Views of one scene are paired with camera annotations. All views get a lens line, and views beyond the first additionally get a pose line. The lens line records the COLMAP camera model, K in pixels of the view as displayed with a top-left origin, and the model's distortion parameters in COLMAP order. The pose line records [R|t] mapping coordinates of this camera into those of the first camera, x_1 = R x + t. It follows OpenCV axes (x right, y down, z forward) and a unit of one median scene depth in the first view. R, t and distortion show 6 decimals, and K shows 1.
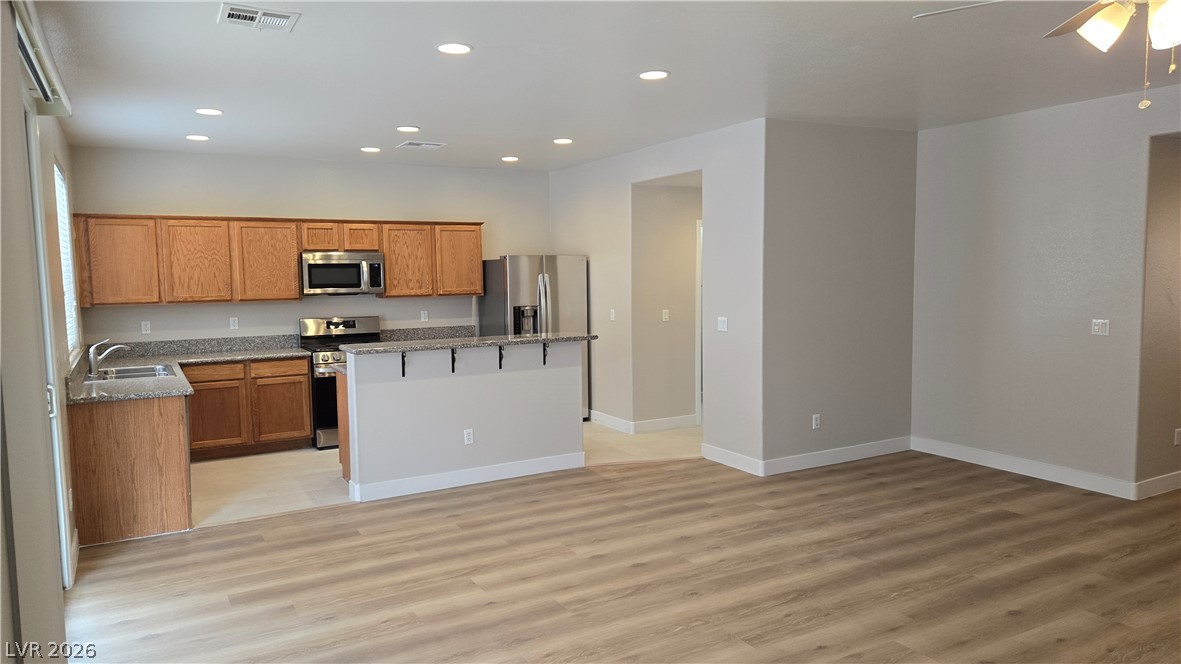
lens RADIAL K [[787.1, 0, 582.1], [0, 787.1, 335.6], [0, 0, 1]] dist [0.067117, -0.048454]
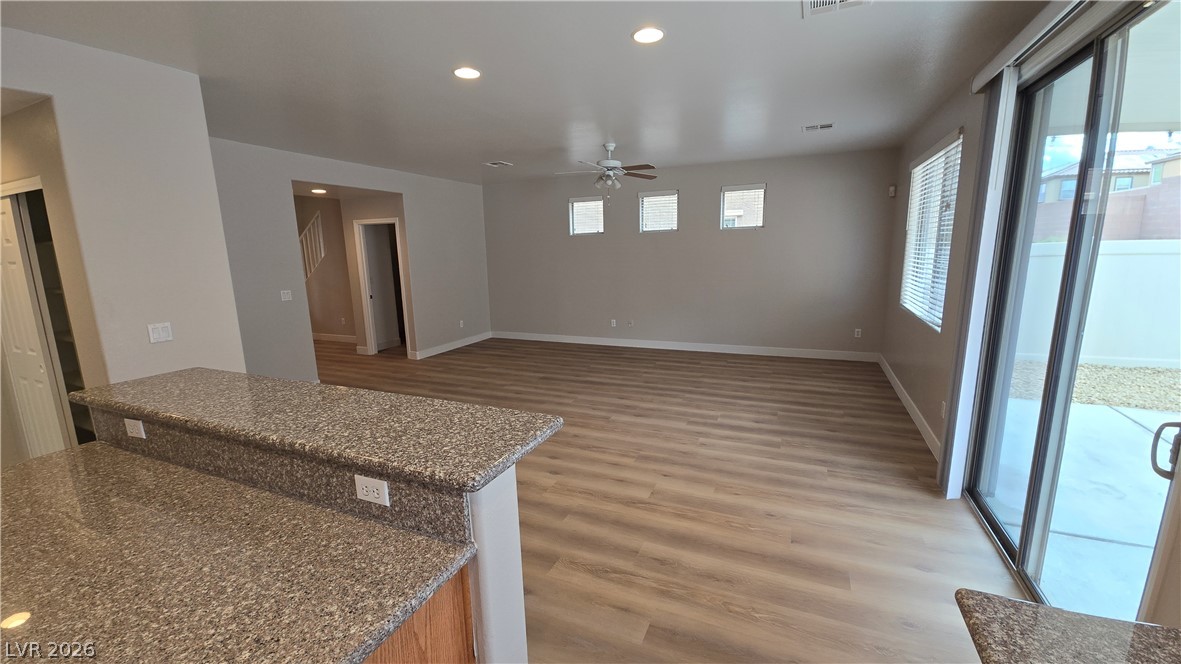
lens RADIAL K [[479.1, 0, 583.2], [0, 479.1, 336.9], [0, 0, 1]] dist [0.003689, -0.000031]
pose [[-0.587443, -0.119307, 0.800423, -0.393740], [0.099639, 0.970885, 0.217842, -0.065301], [-0.803108, 0.207723, -0.558452, 0.878574]]
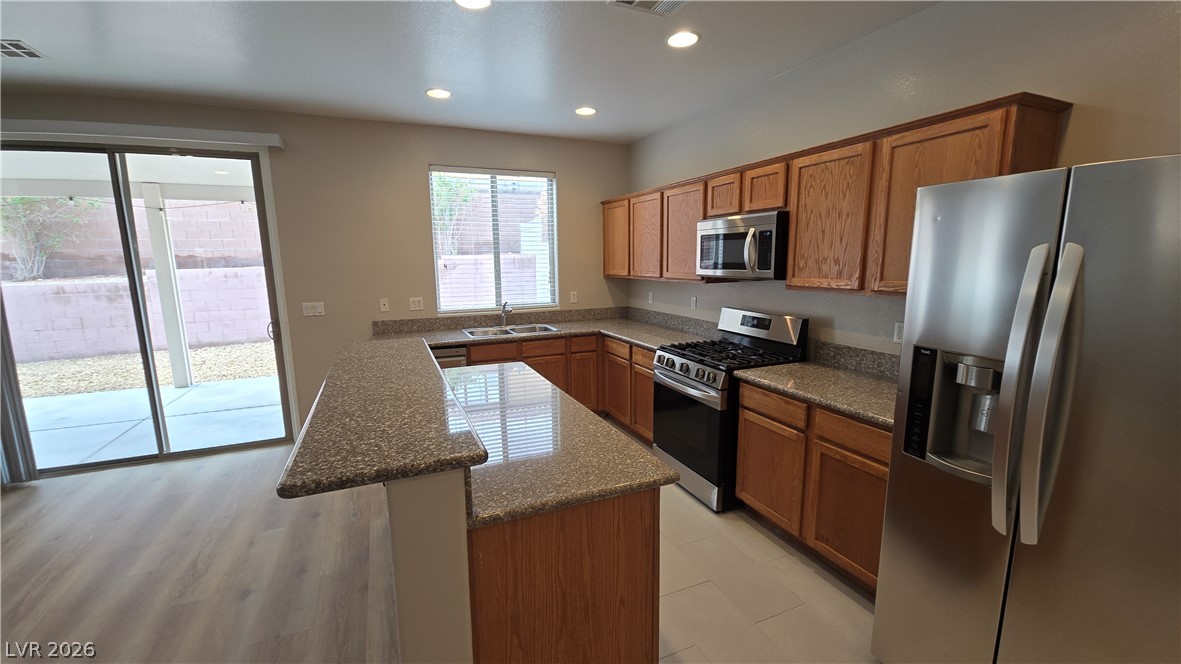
lens RADIAL K [[486.0, 0, 586.9], [0, 486.0, 341.1], [0, 0, 1]] dist [0.001124, -0.000161]
pose [[-0.103833, 0.186021, -0.977044, 0.148097], [-0.069231, 0.978619, 0.193678, -0.079131], [0.992182, 0.087752, -0.088735, 1.009757]]
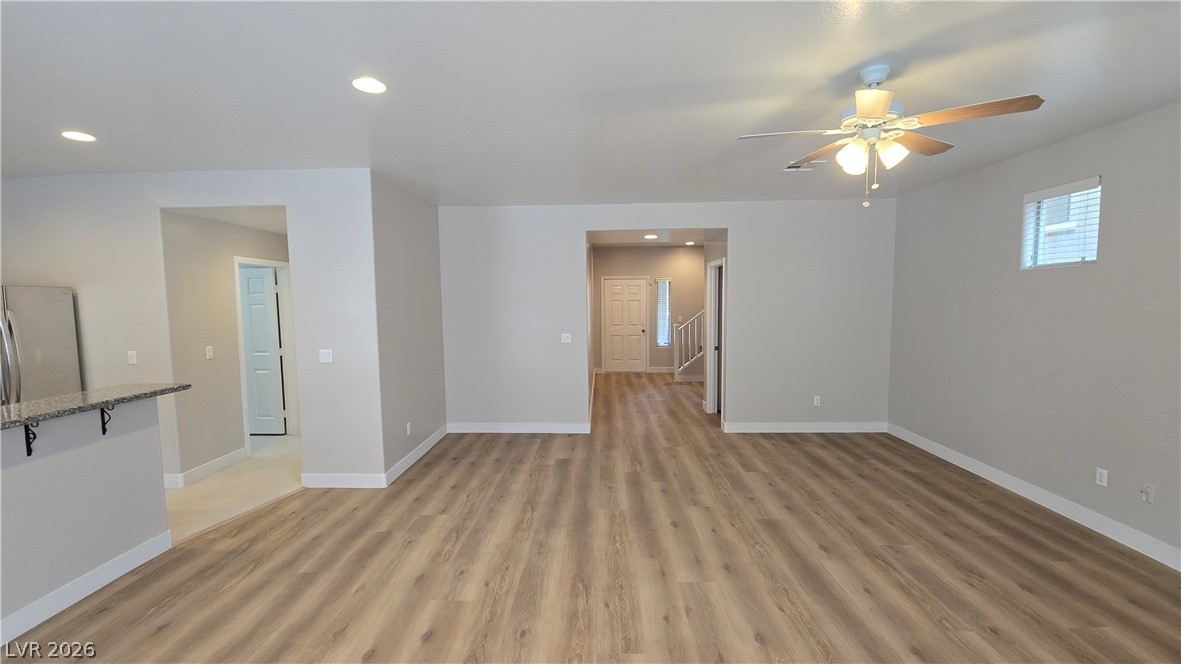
lens RADIAL K [[479.1, 0, 583.2], [0, 479.1, 336.9], [0, 0, 1]] dist [0.003689, -0.000031]
pose [[0.522291, -0.057954, 0.850796, -0.173280], [0.075501, 0.996913, 0.021558, -0.026416], [-0.849419, 0.052976, 0.525054, 0.349124]]
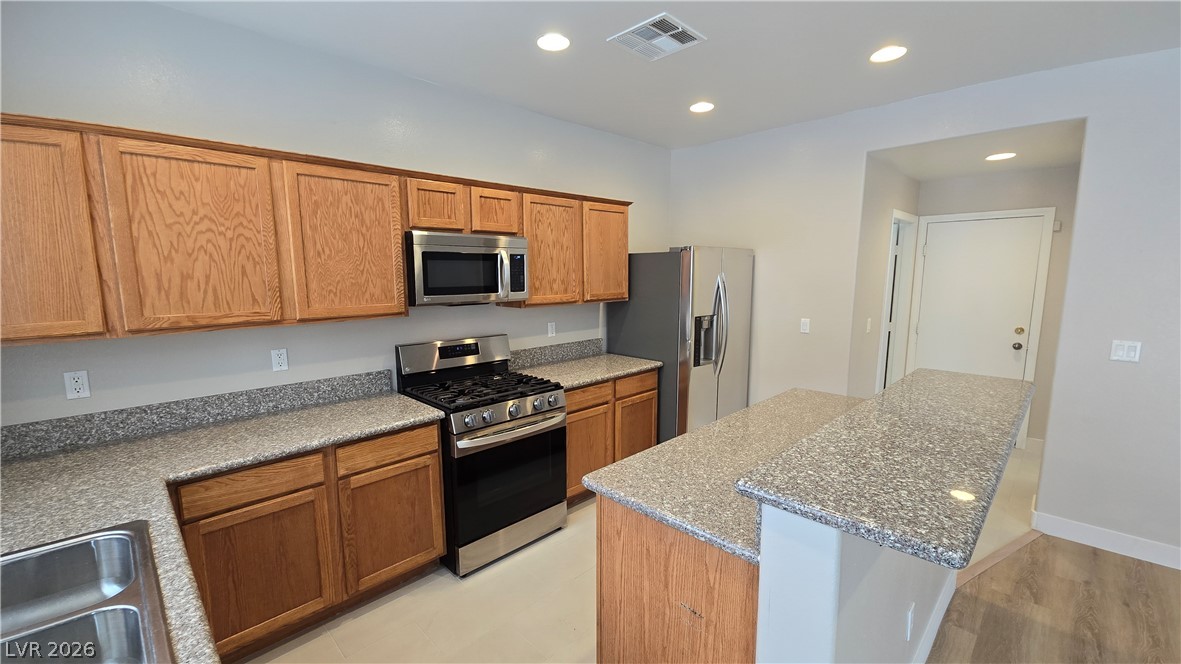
lens RADIAL K [[479.1, 0, 583.2], [0, 479.1, 336.9], [0, 0, 1]] dist [0.003689, -0.000031]
pose [[0.963663, -0.025878, 0.265865, -0.351448], [0.011069, 0.998310, 0.057050, -0.051615], [-0.266892, -0.052034, 0.962321, 0.684151]]
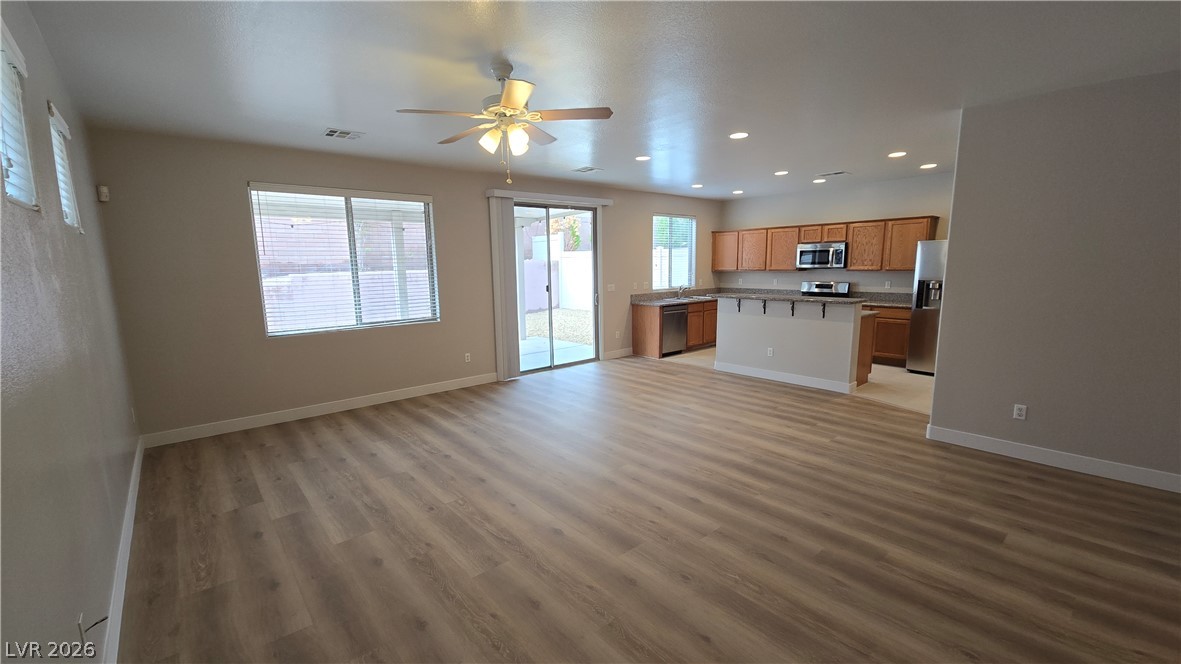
lens RADIAL K [[486.0, 0, 586.9], [0, 486.0, 341.1], [0, 0, 1]] dist [0.001124, -0.000161]
pose [[0.193790, 0.167977, -0.966555, 0.700855], [-0.067485, 0.985181, 0.157683, -0.031777], [0.978719, 0.034671, 0.202254, 0.338222]]
